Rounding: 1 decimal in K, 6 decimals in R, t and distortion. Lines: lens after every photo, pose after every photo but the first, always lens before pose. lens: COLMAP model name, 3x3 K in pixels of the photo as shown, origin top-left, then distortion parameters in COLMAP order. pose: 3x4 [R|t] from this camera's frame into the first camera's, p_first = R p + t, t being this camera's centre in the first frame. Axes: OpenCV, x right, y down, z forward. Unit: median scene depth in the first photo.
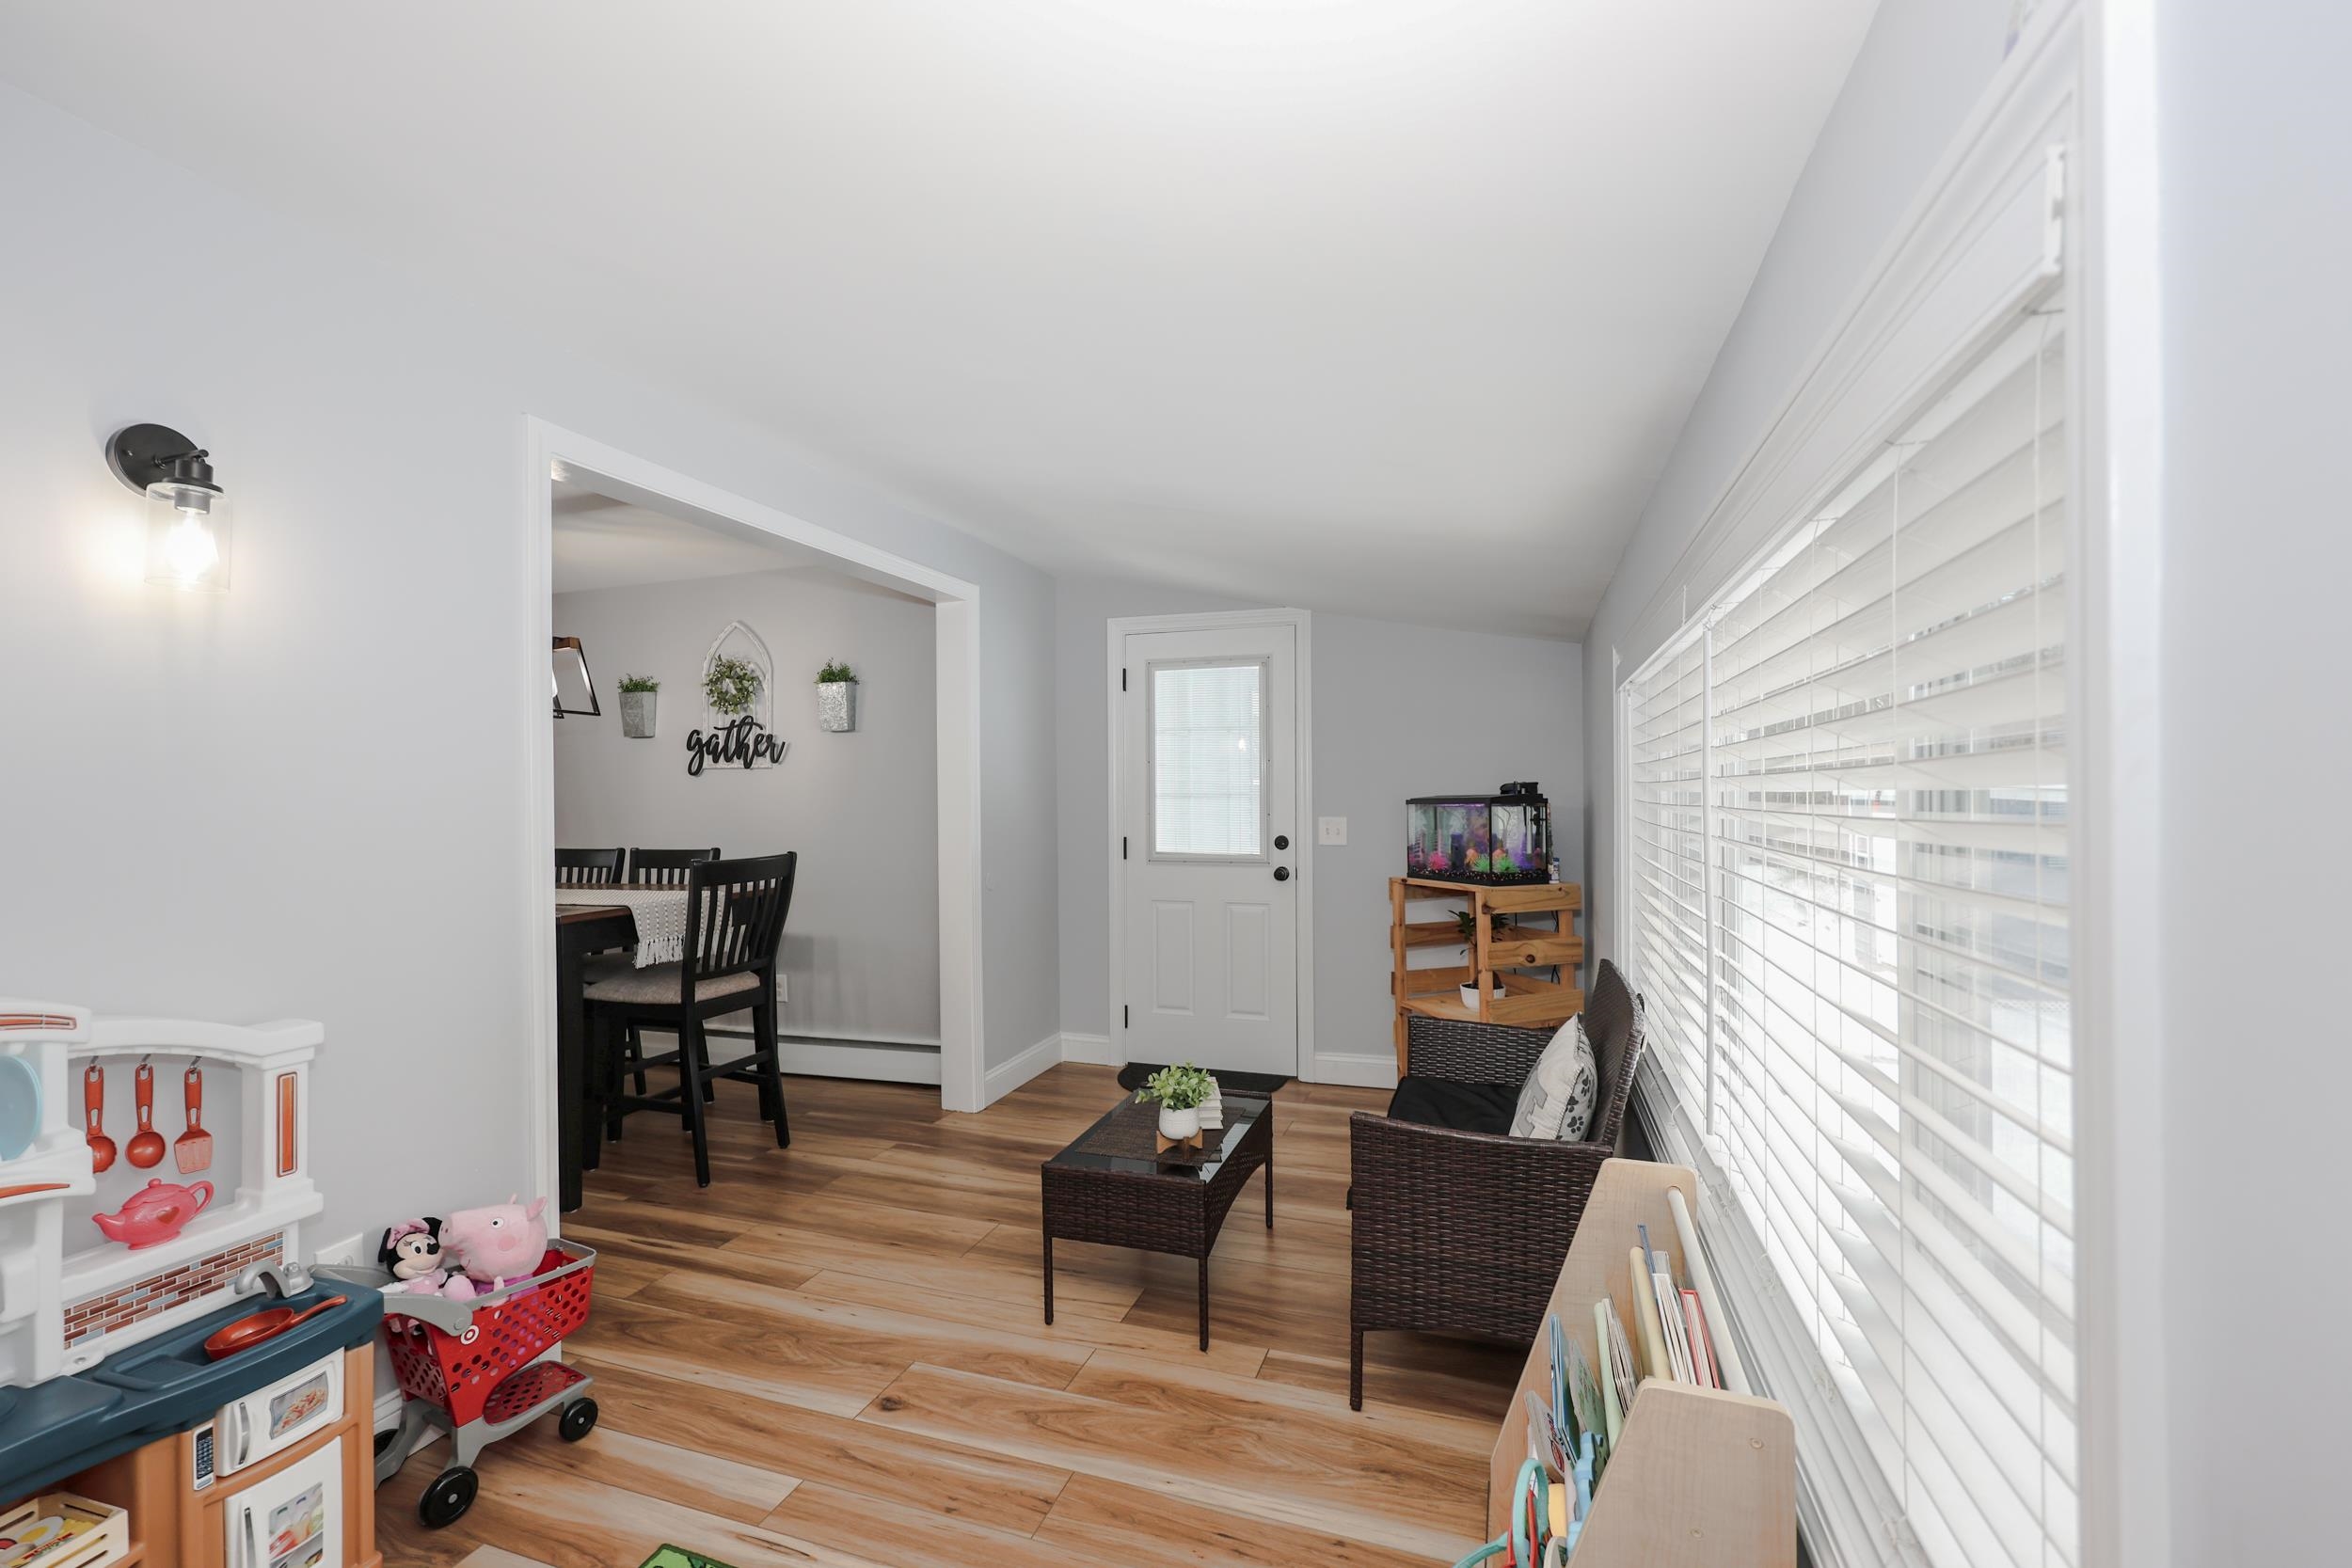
lens RADIAL K [[966.0, 0, 1159.8], [0, 966.0, 787.9], [0, 0, 1]] dist [-0.003585, -0.000265]
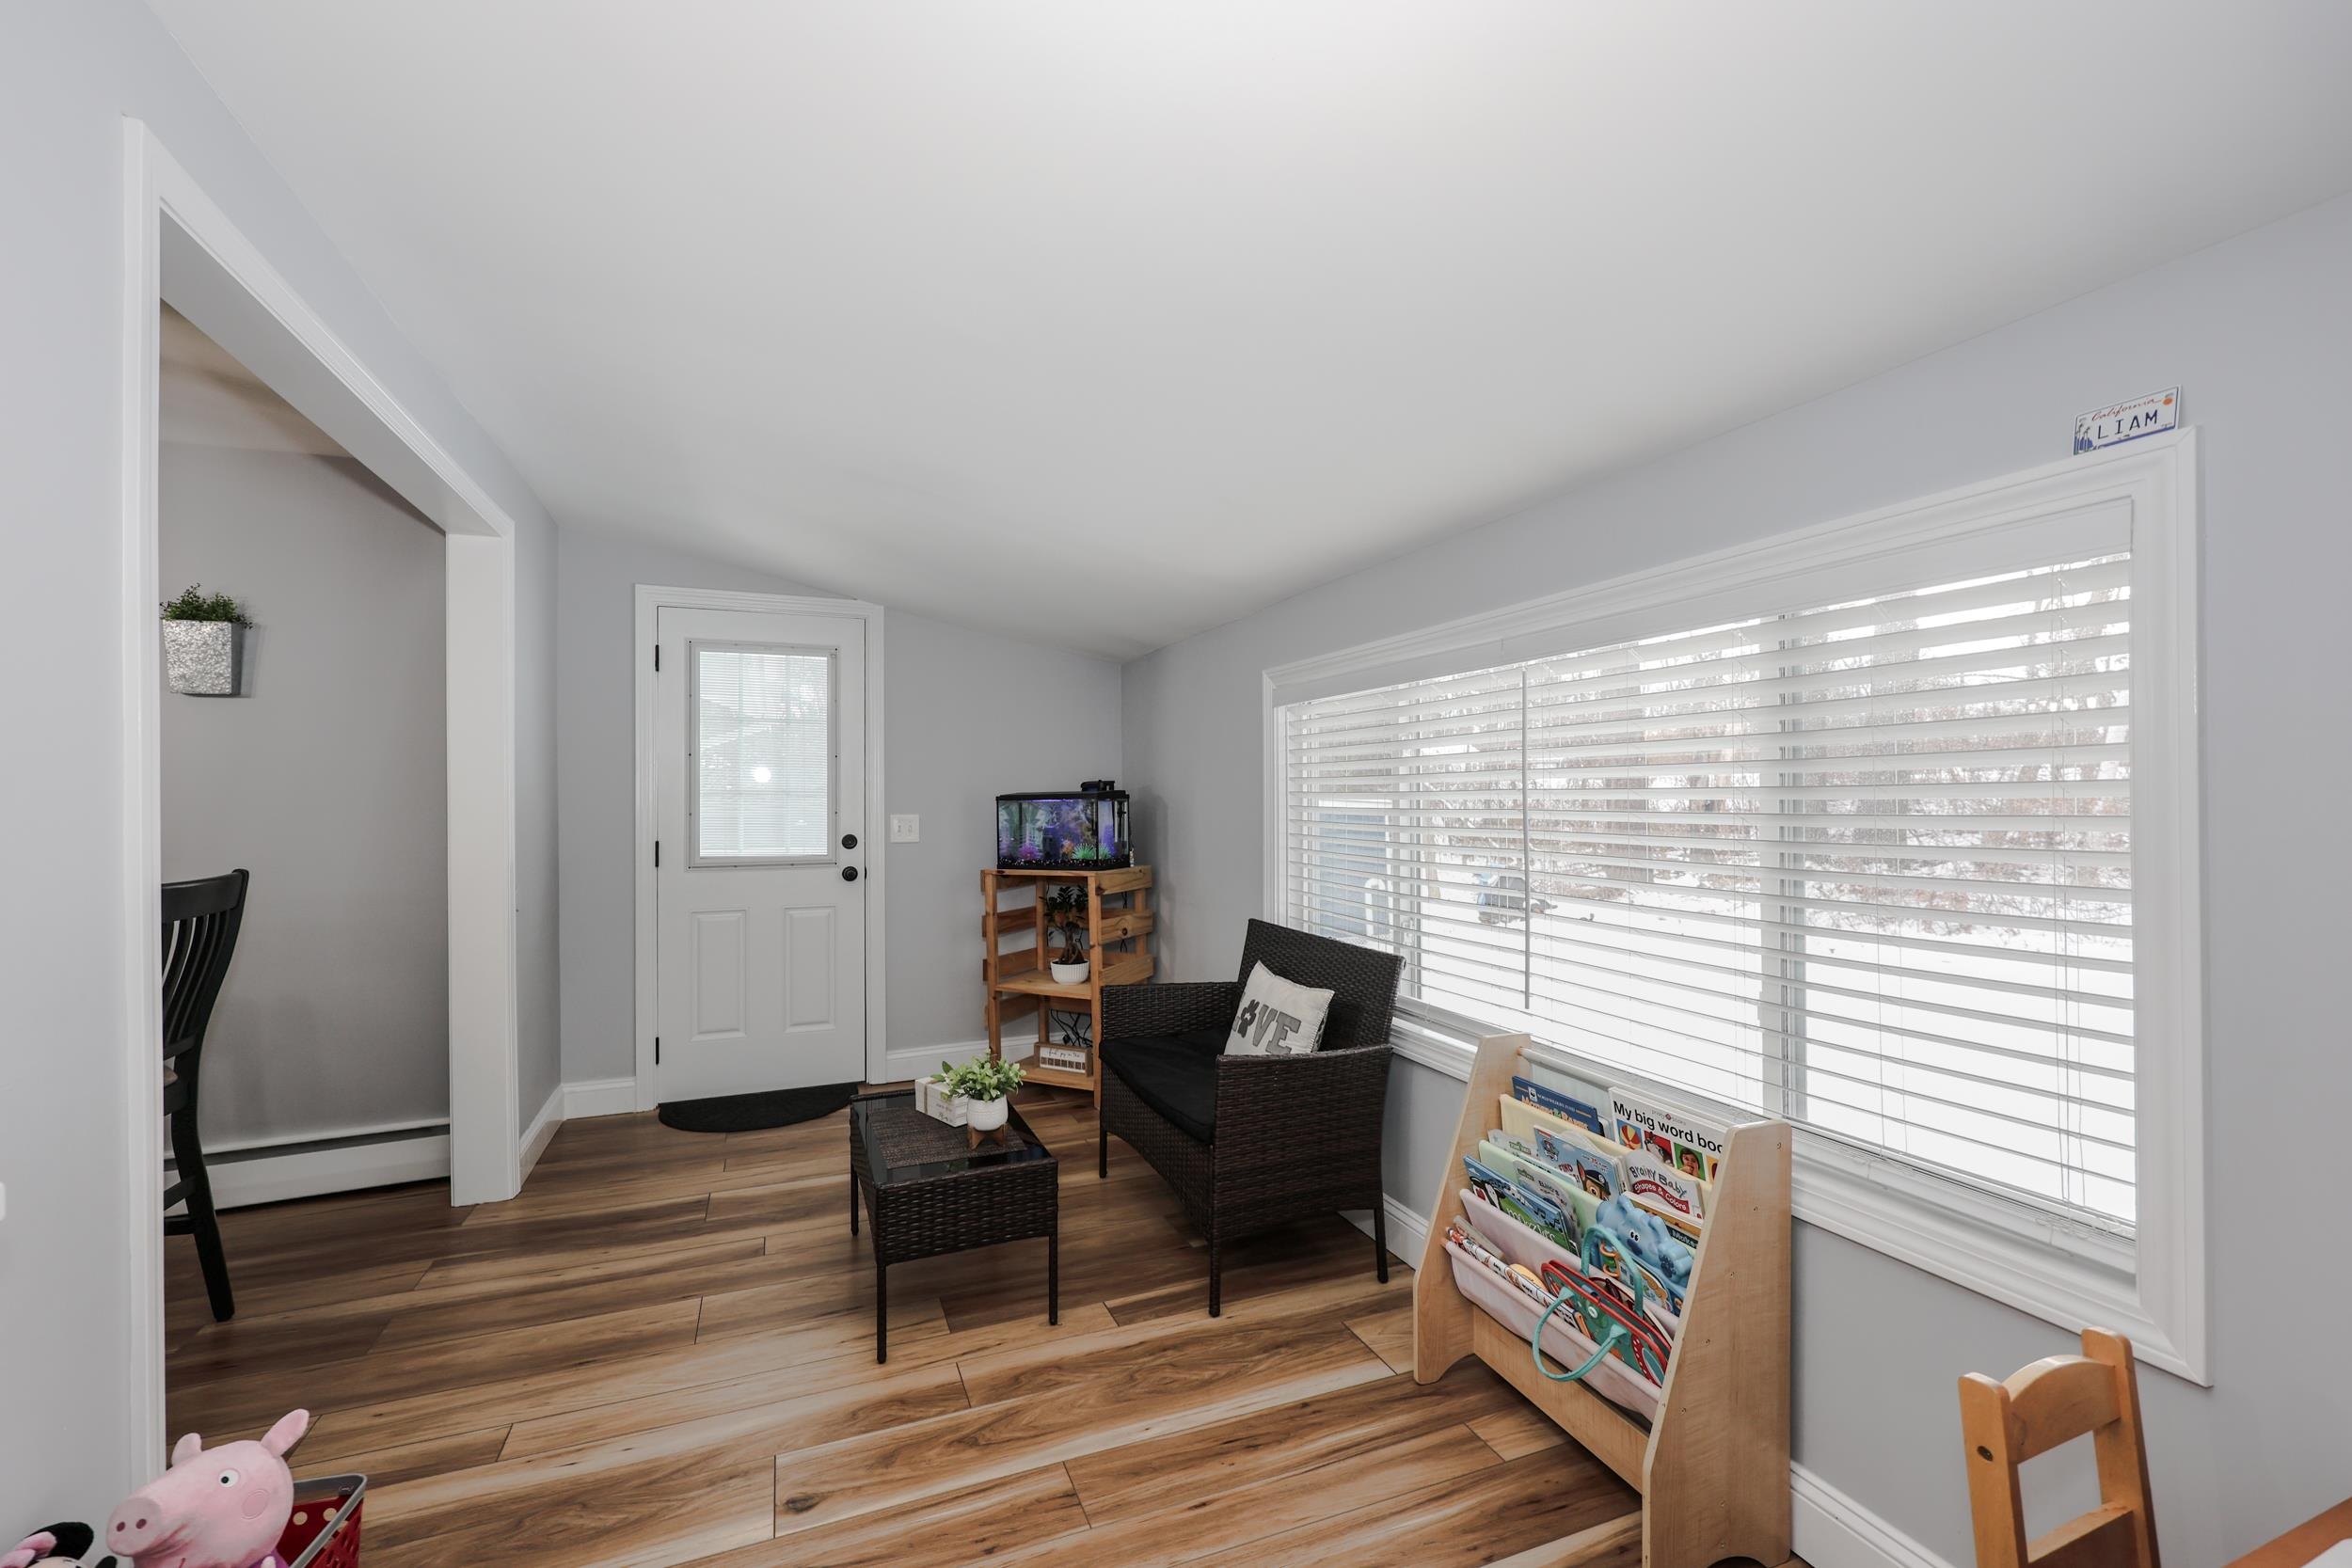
lens RADIAL K [[966.0, 0, 1124.2], [0, 966.0, 788.5], [0, 0, 1]] dist [-0.003585, -0.000265]
pose [[0.770225, 0.007861, 0.637724, -0.286415], [-0.002703, 0.999955, -0.009062, 0.011700], [-0.637767, 0.005256, 0.770212, 0.082401]]
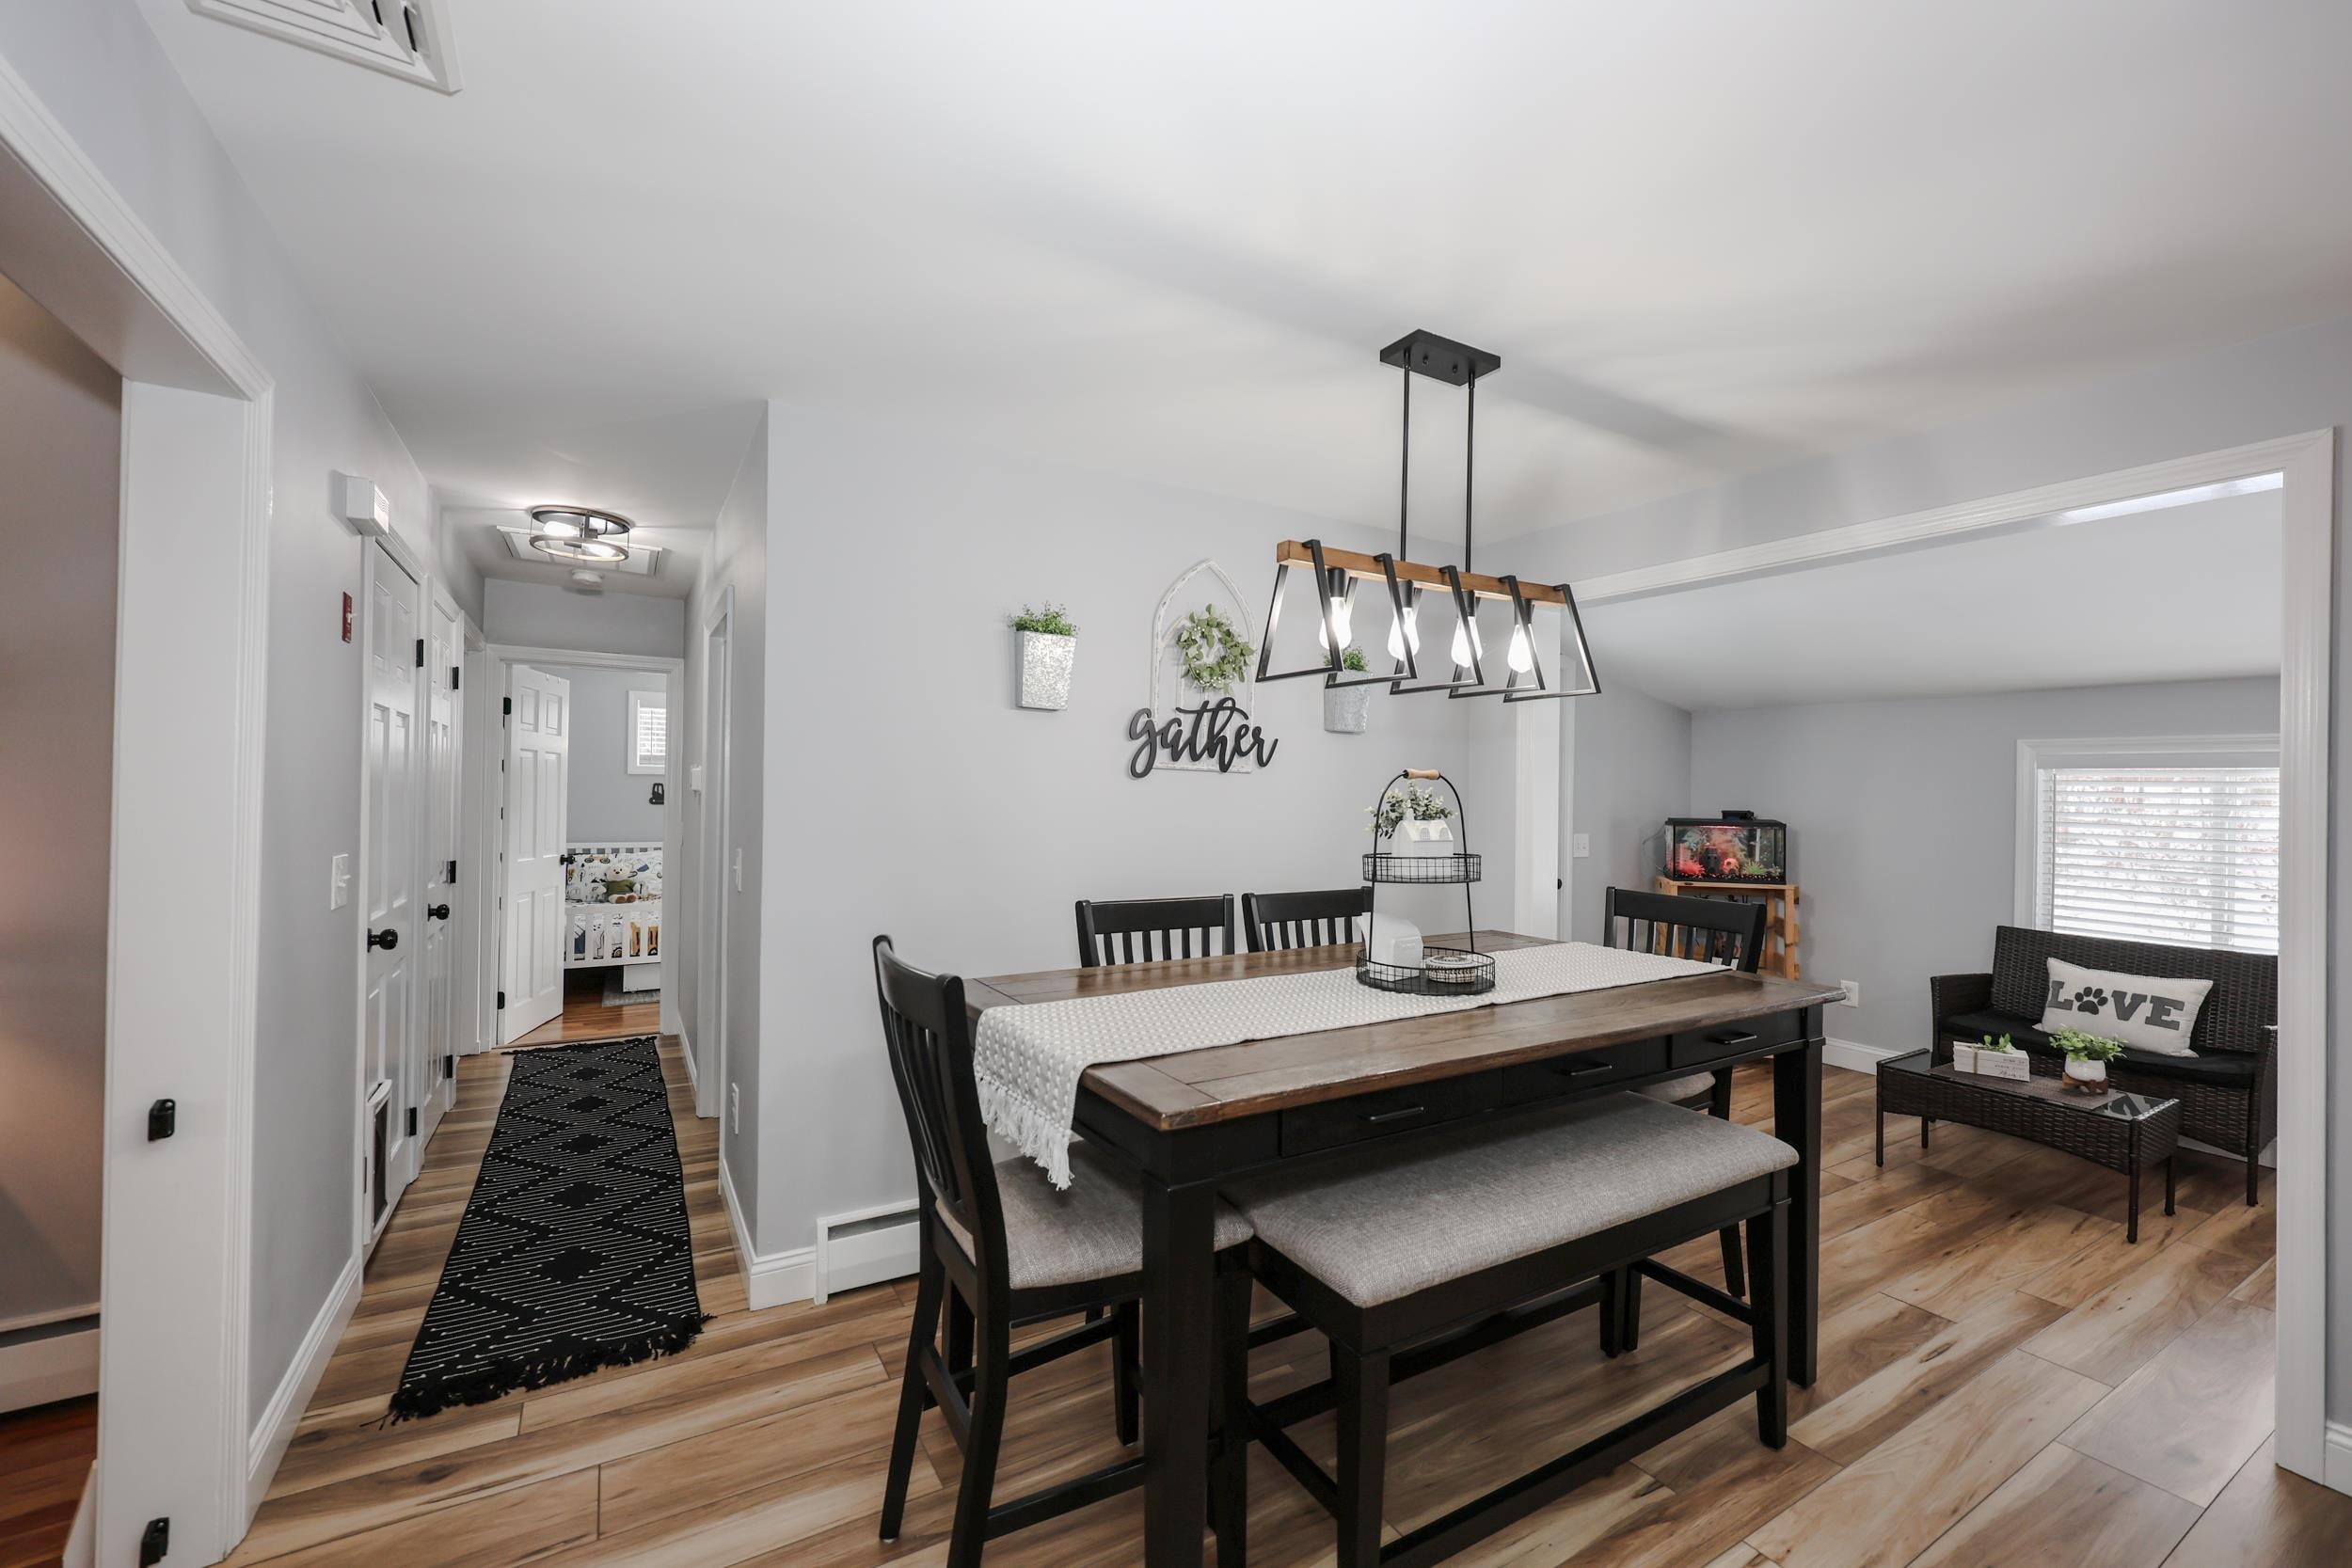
lens RADIAL K [[966.0, 0, 1156.1], [0, 966.0, 783.5], [0, 0, 1]] dist [-0.003585, -0.000265]
pose [[0.660531, 0.026996, 0.750313, -1.047375], [-0.031752, 0.999464, -0.008008, -0.004851], [-0.750127, -0.018534, 0.661034, 0.603726]]
